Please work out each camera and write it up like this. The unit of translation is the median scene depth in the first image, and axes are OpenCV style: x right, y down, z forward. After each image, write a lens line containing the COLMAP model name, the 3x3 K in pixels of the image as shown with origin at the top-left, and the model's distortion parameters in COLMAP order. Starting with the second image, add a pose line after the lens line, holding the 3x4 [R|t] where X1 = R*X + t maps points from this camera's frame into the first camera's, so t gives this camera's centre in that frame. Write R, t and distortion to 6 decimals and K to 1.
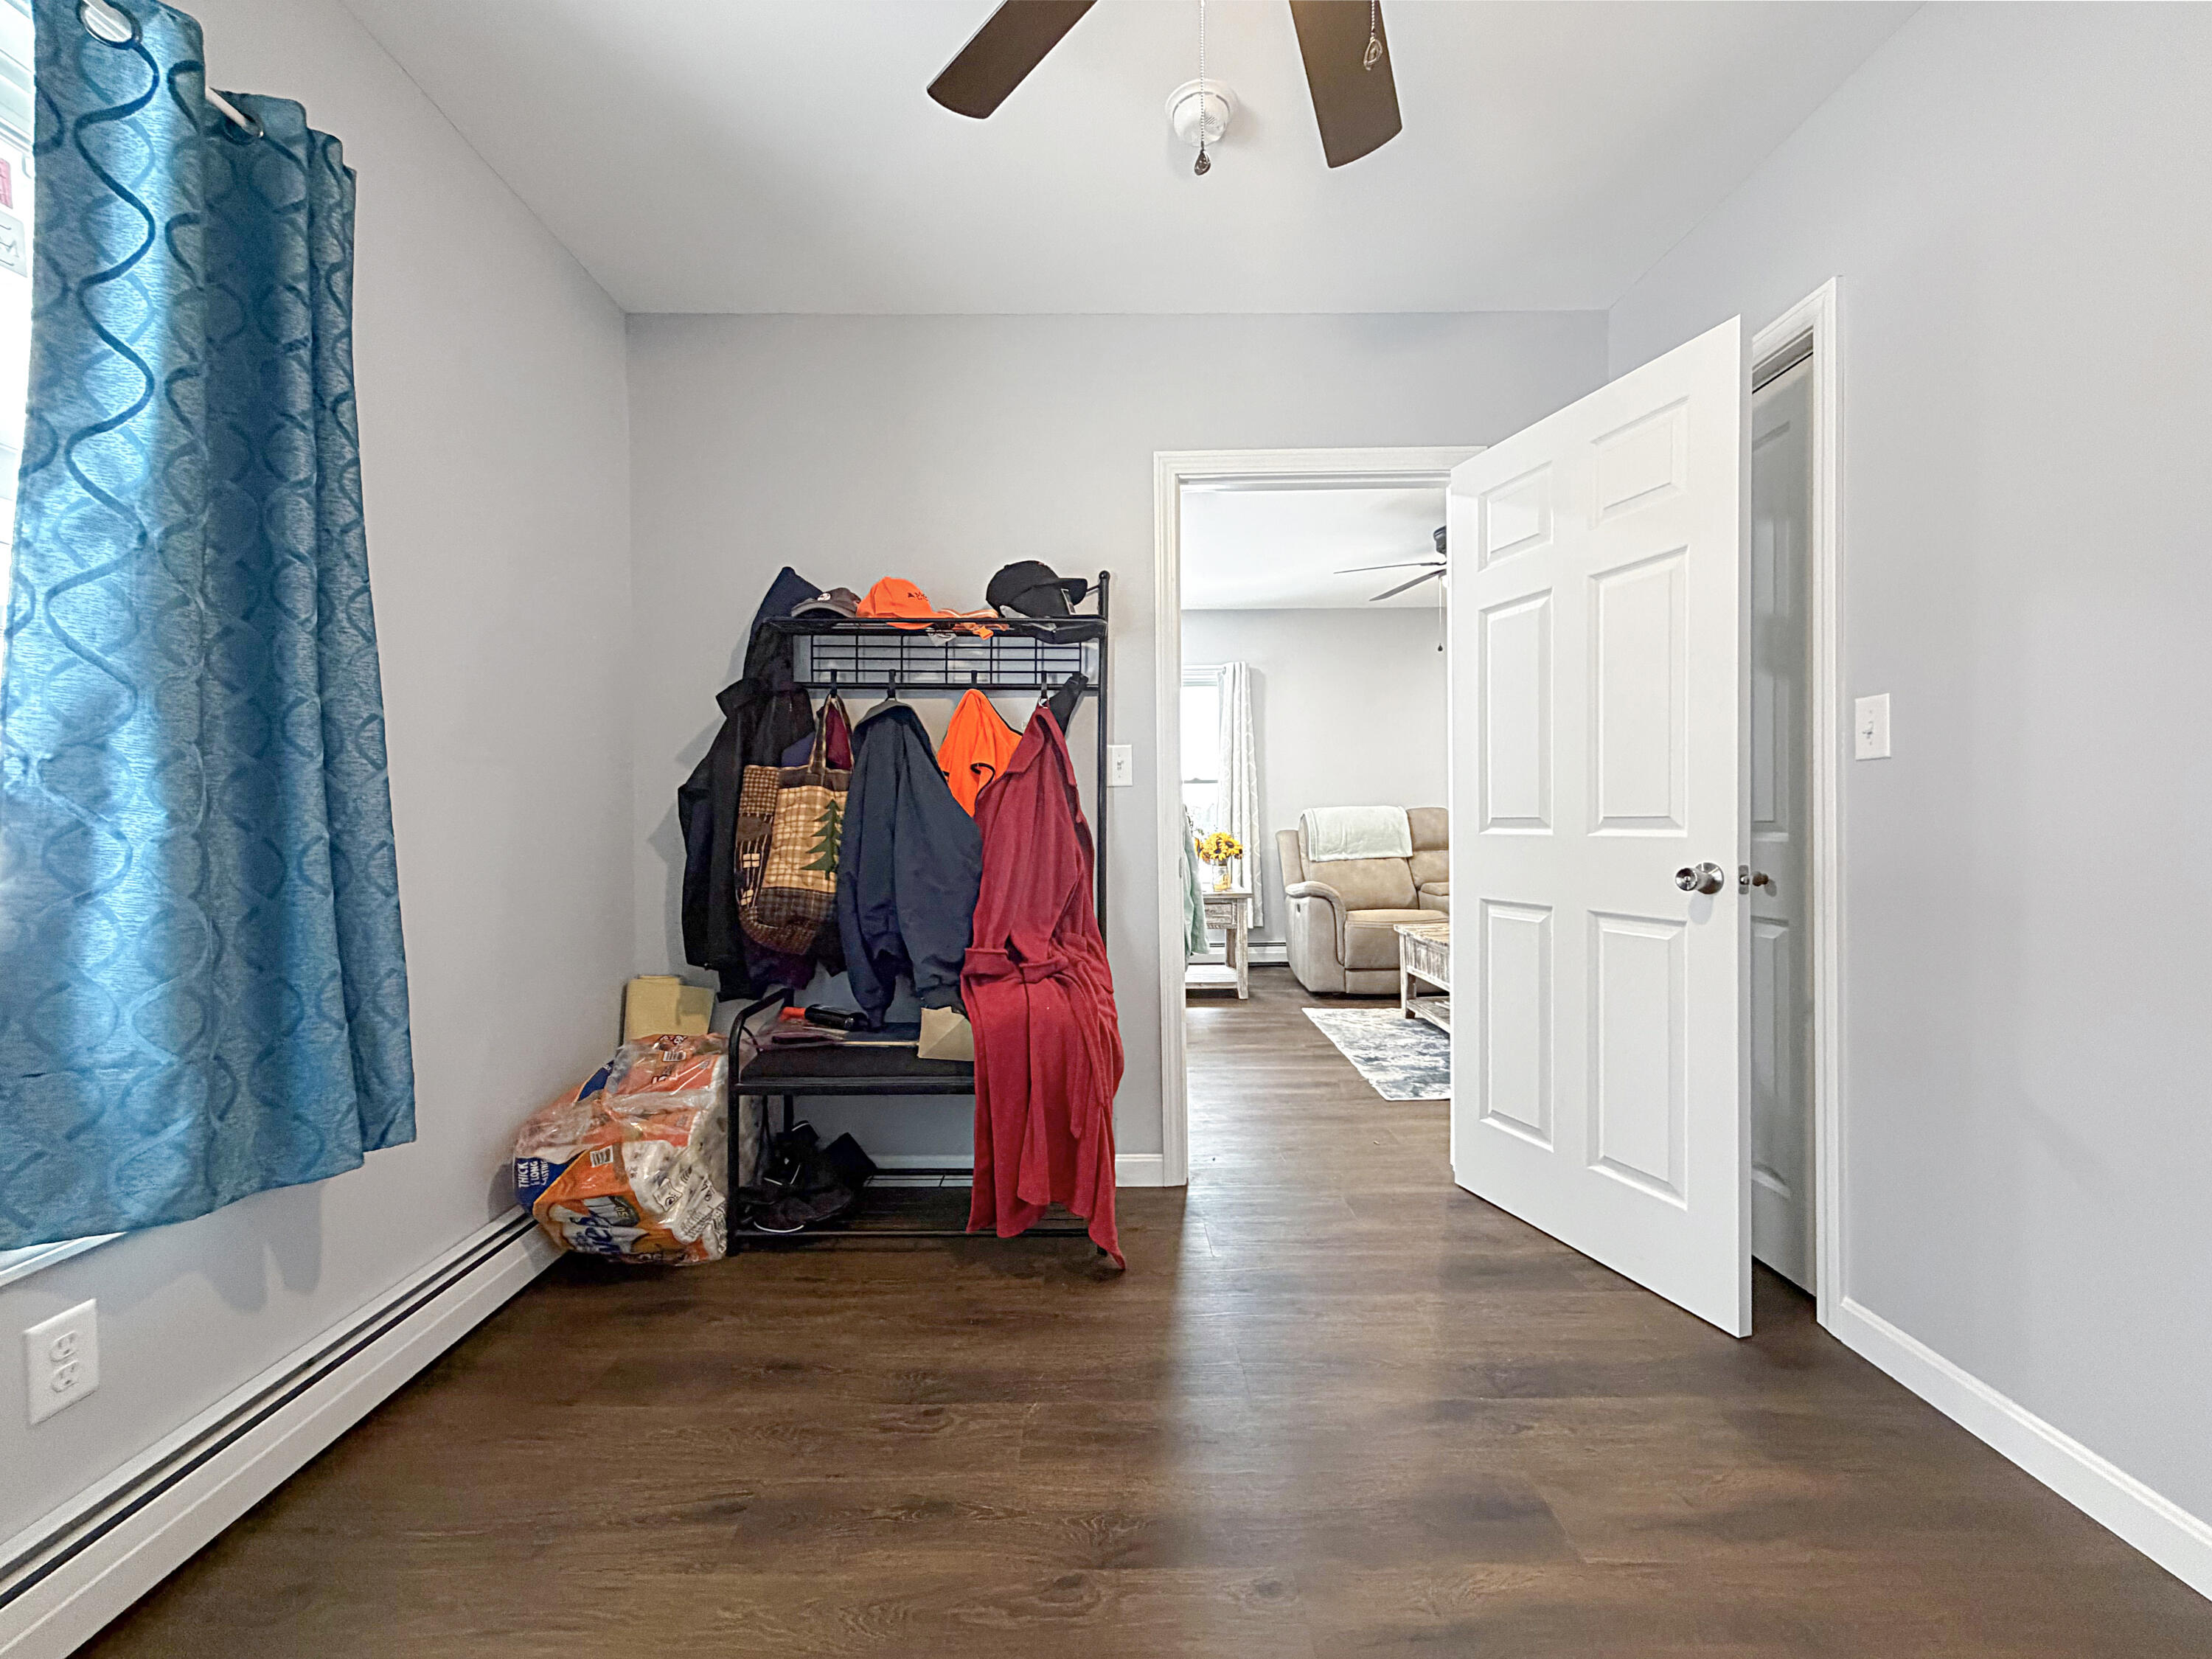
lens RADIAL K [[867.4, 0, 1094.1], [0, 867.4, 833.5], [0, 0, 1]] dist [-0.001256, -0.000249]
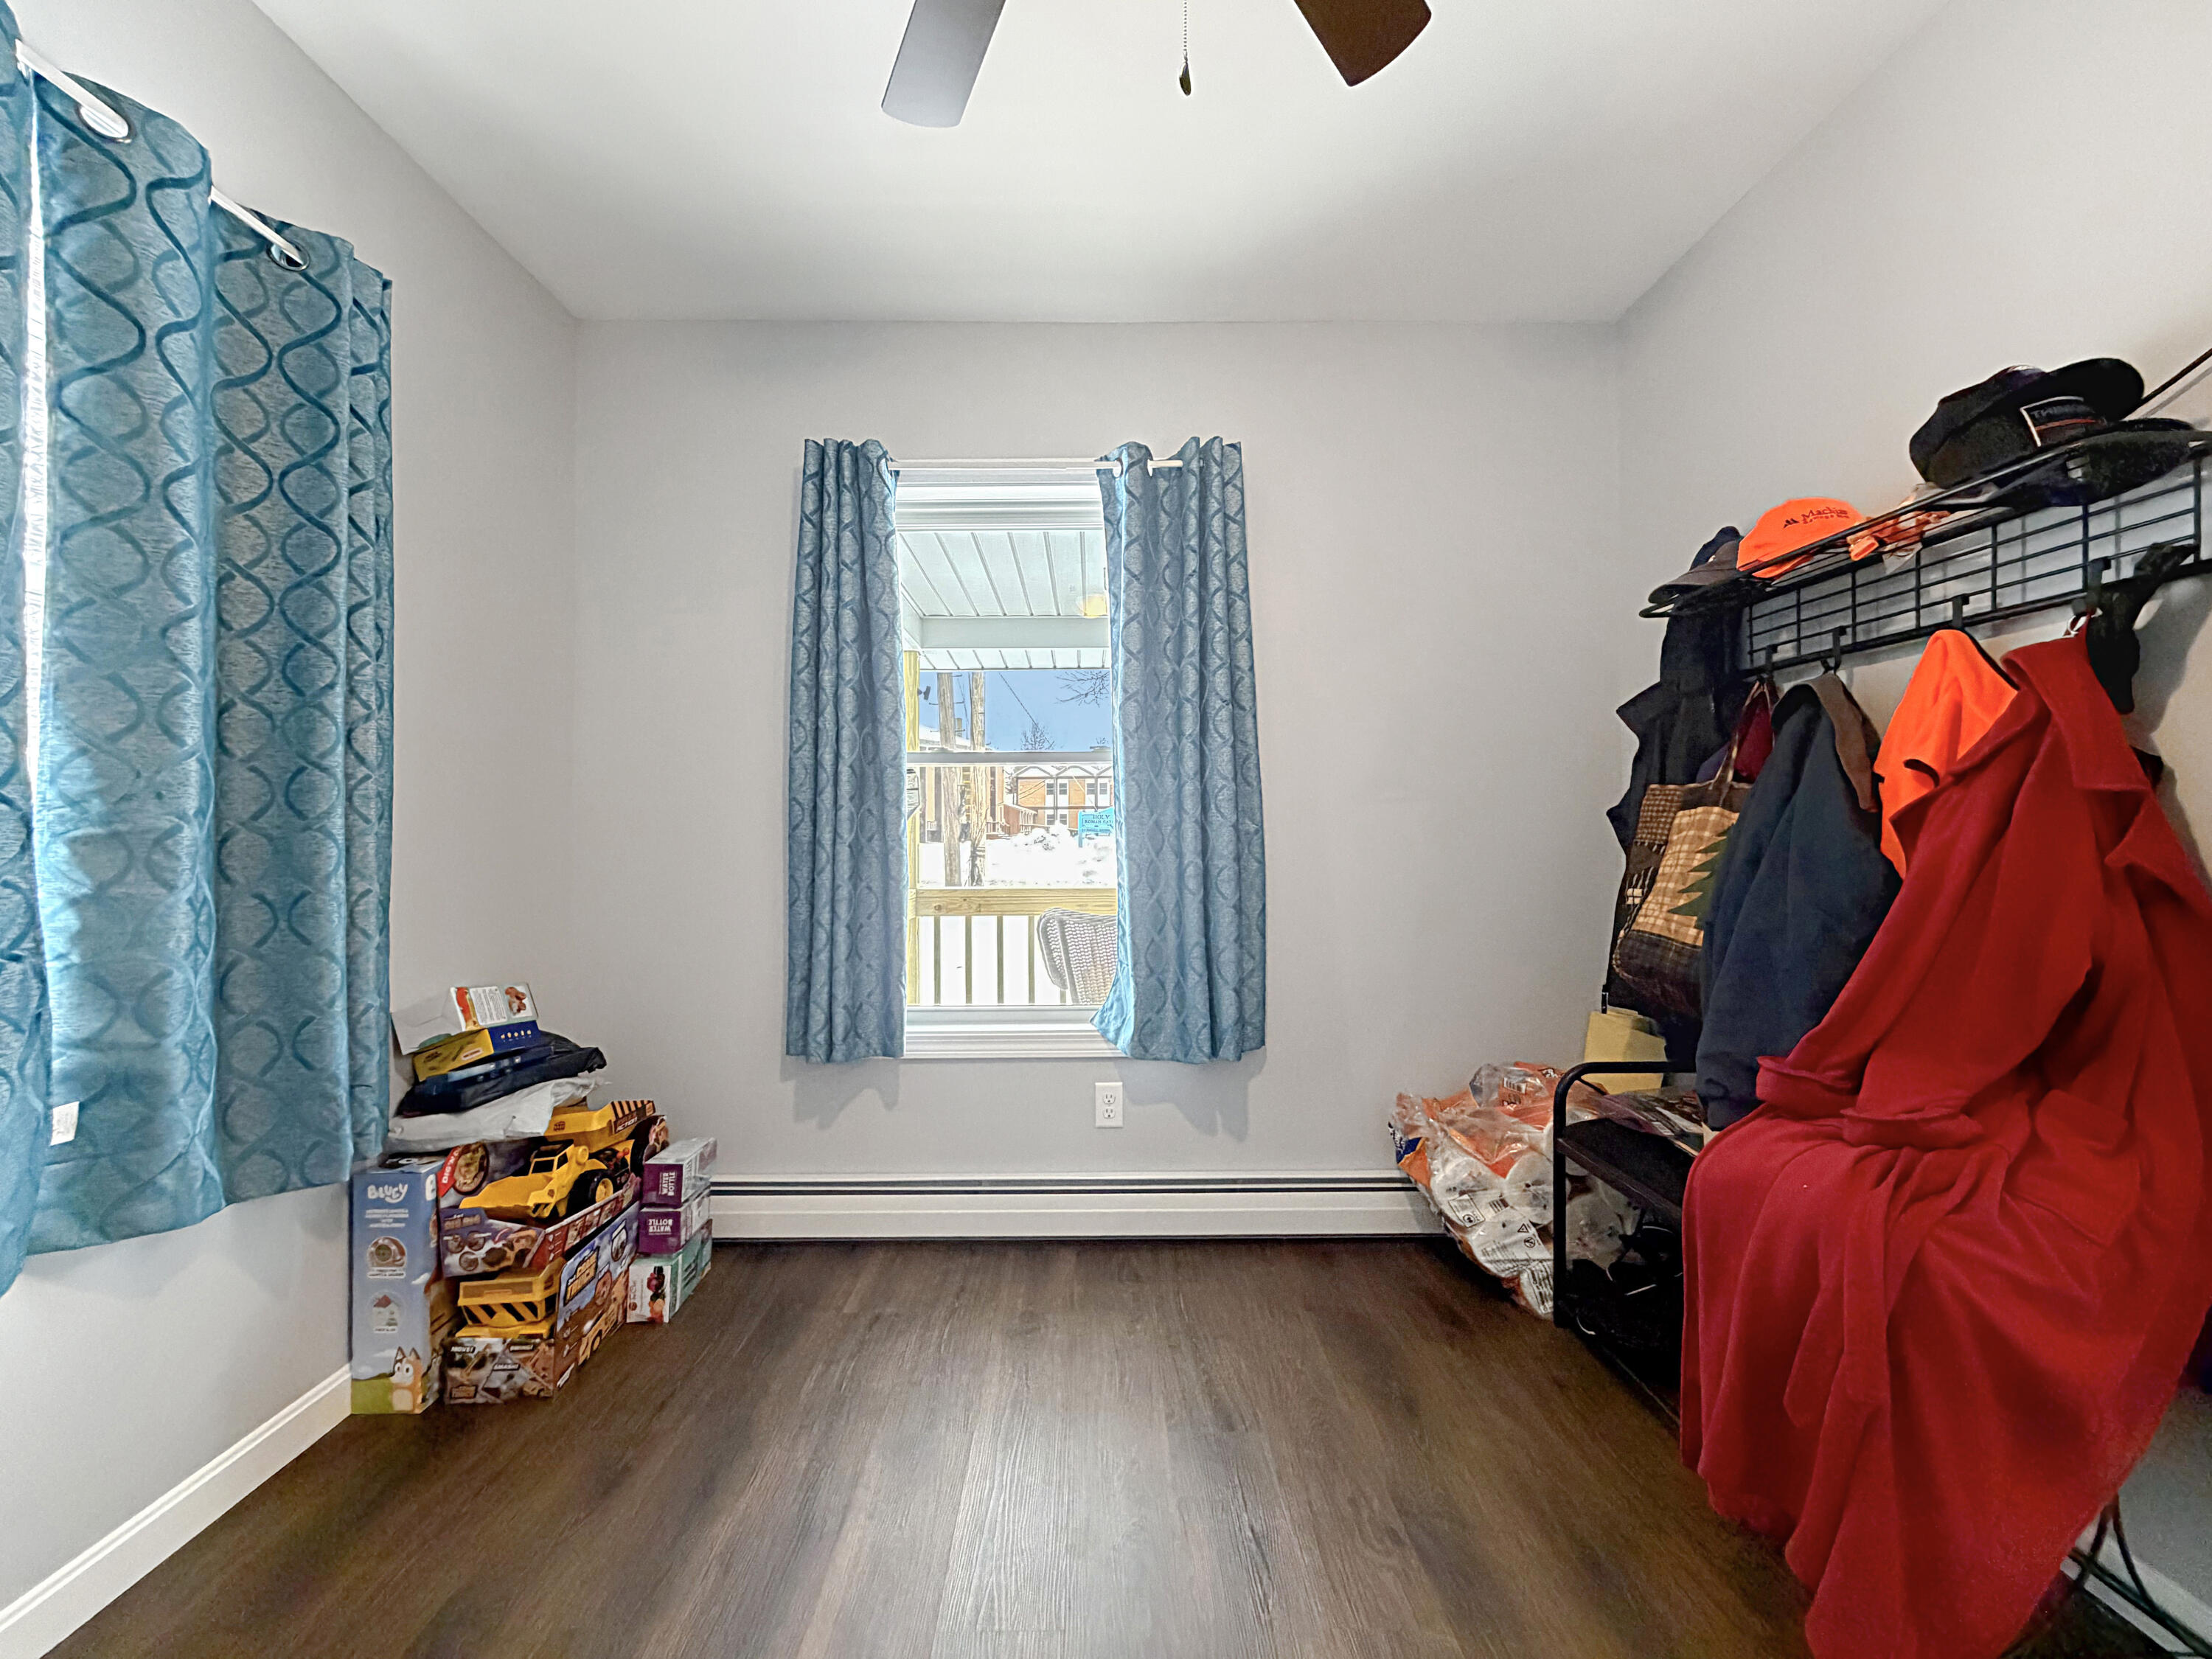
lens RADIAL K [[890.6, 0, 1102.7], [0, 890.6, 820.0], [0, 0, 1]] dist [-0.000318, -0.000082]
pose [[0.007761, -0.010559, -0.999914, 0.493293], [-0.003358, 0.999938, -0.010585, -0.034115], [0.999964, 0.003440, 0.007725, 0.472247]]
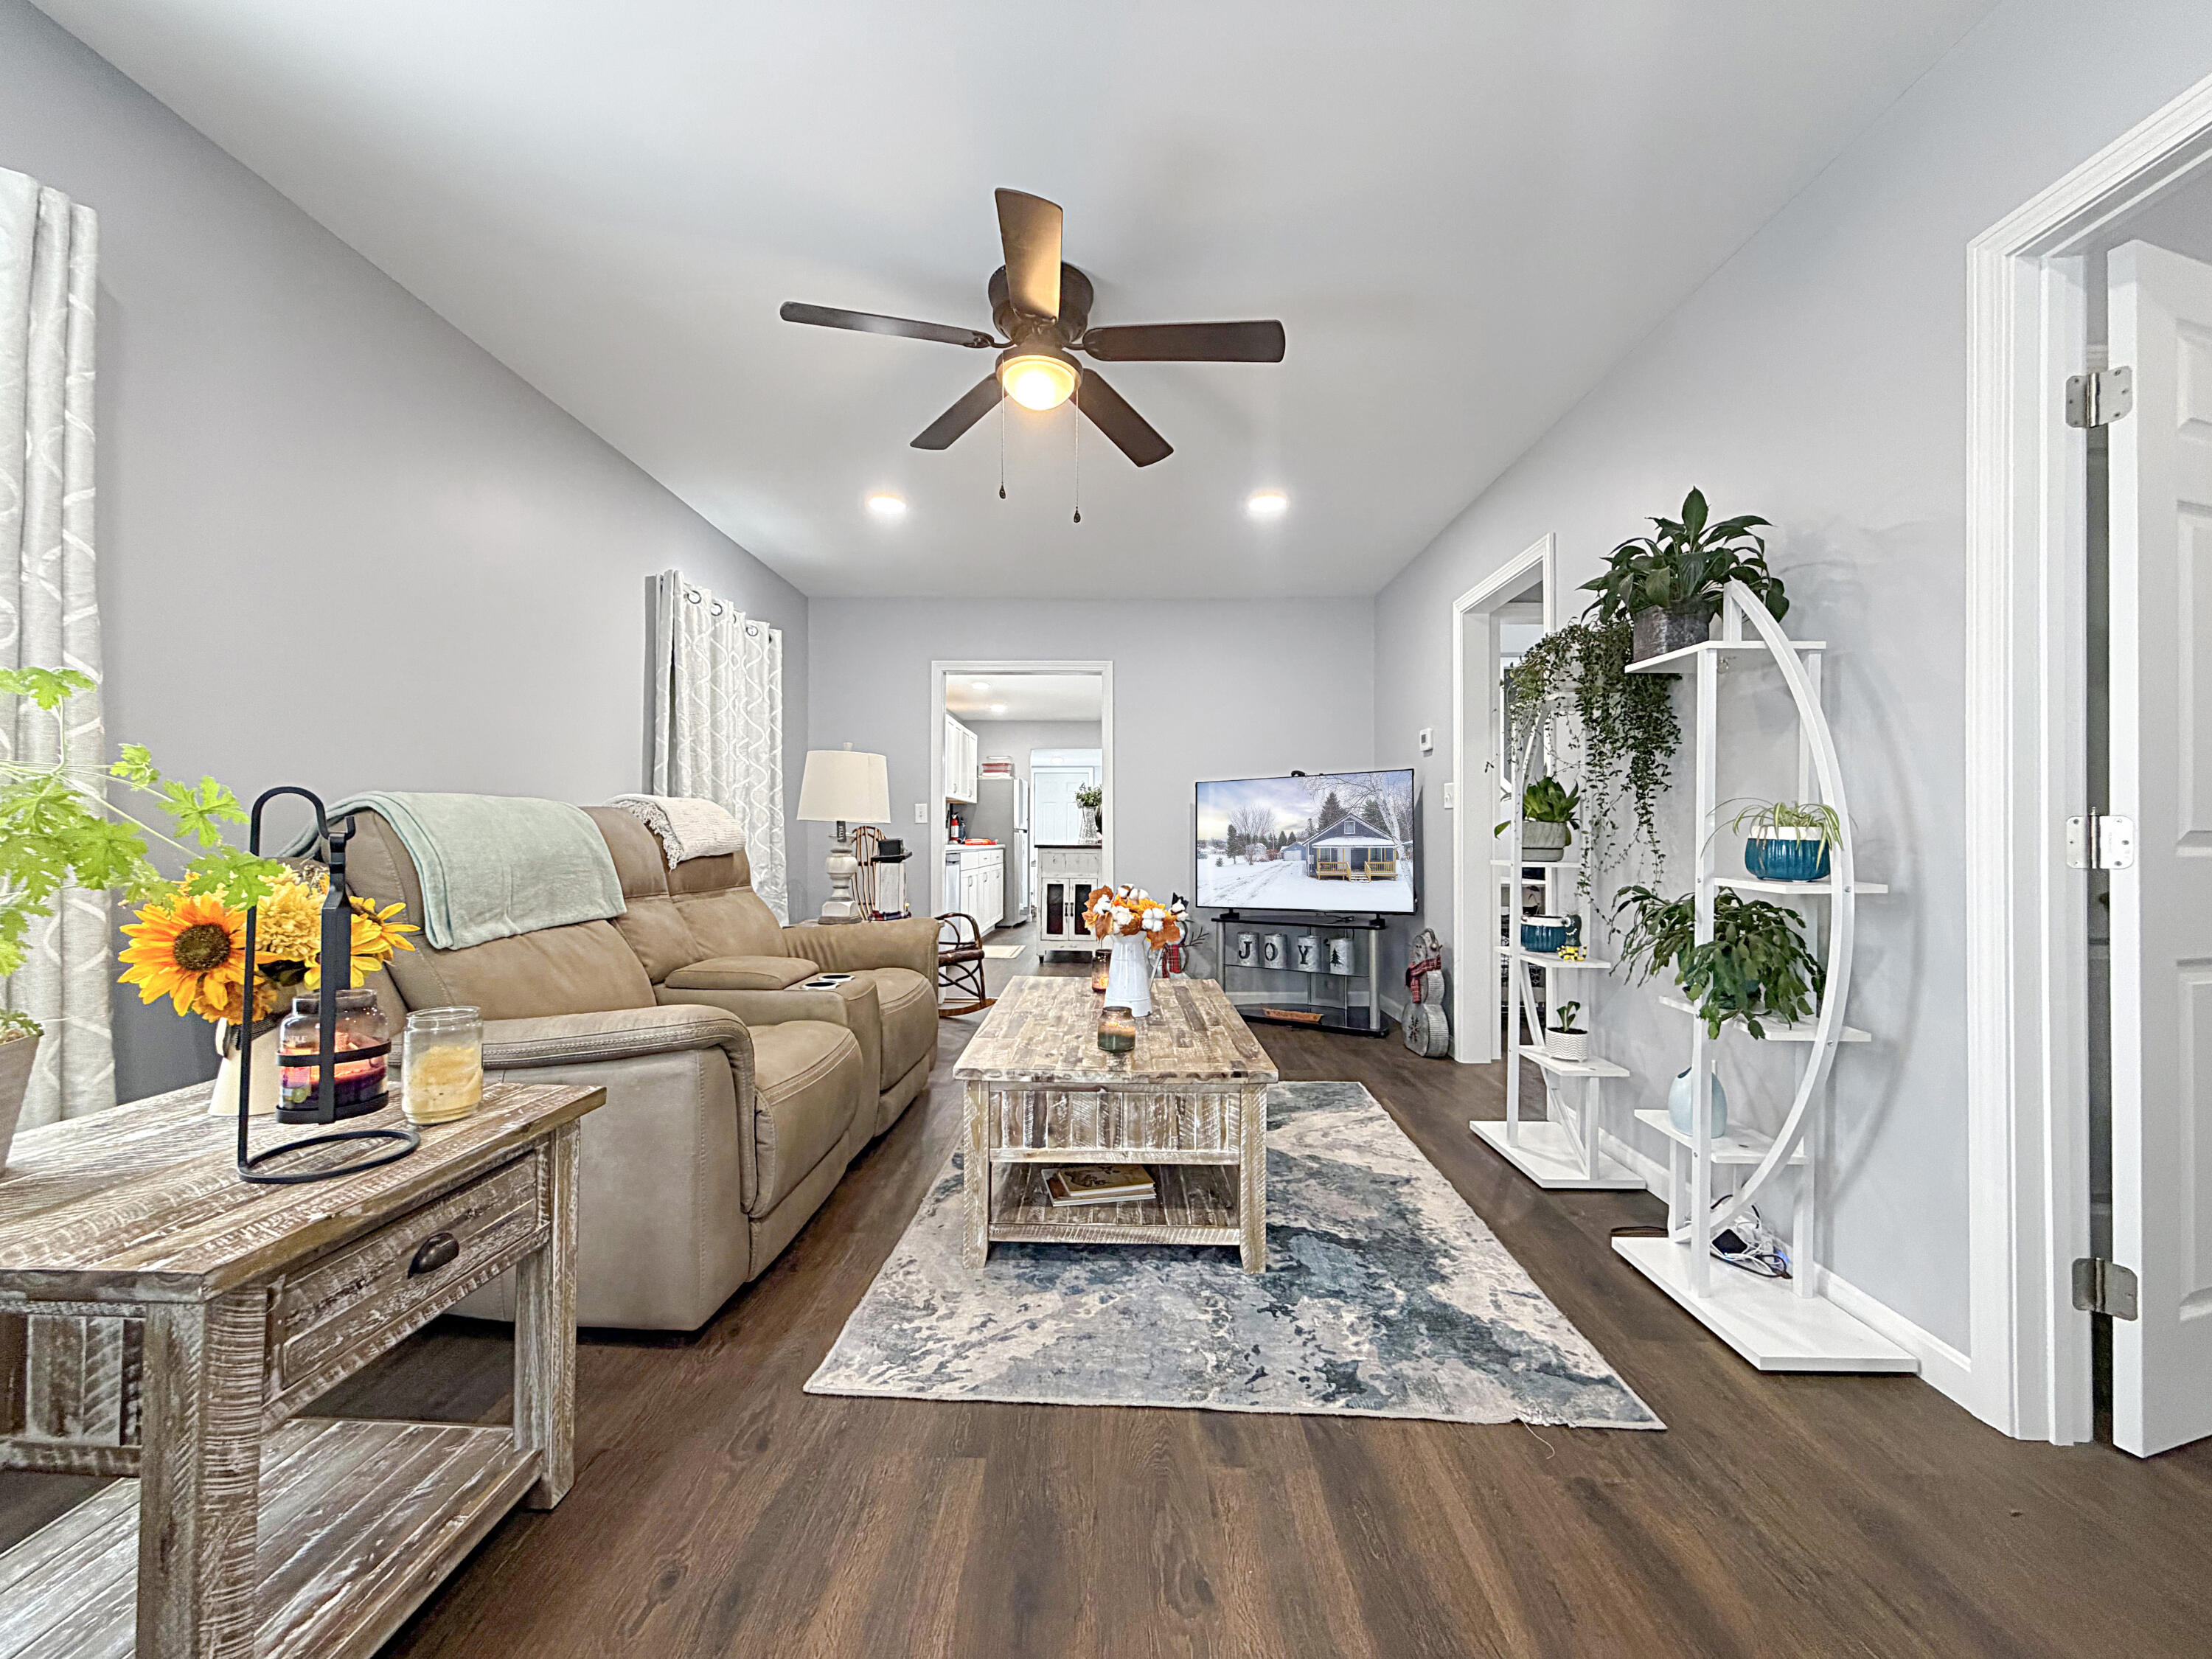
lens RADIAL K [[881.1, 0, 1106.0], [0, 881.1, 829.5], [0, 0, 1]] dist [0.002060, 0.000069]
pose [[0.026486, 0.020177, 0.999446, -0.225590], [0.008236, 0.999758, -0.020401, -0.012426], [-0.999615, 0.008771, 0.026314, 1.936994]]
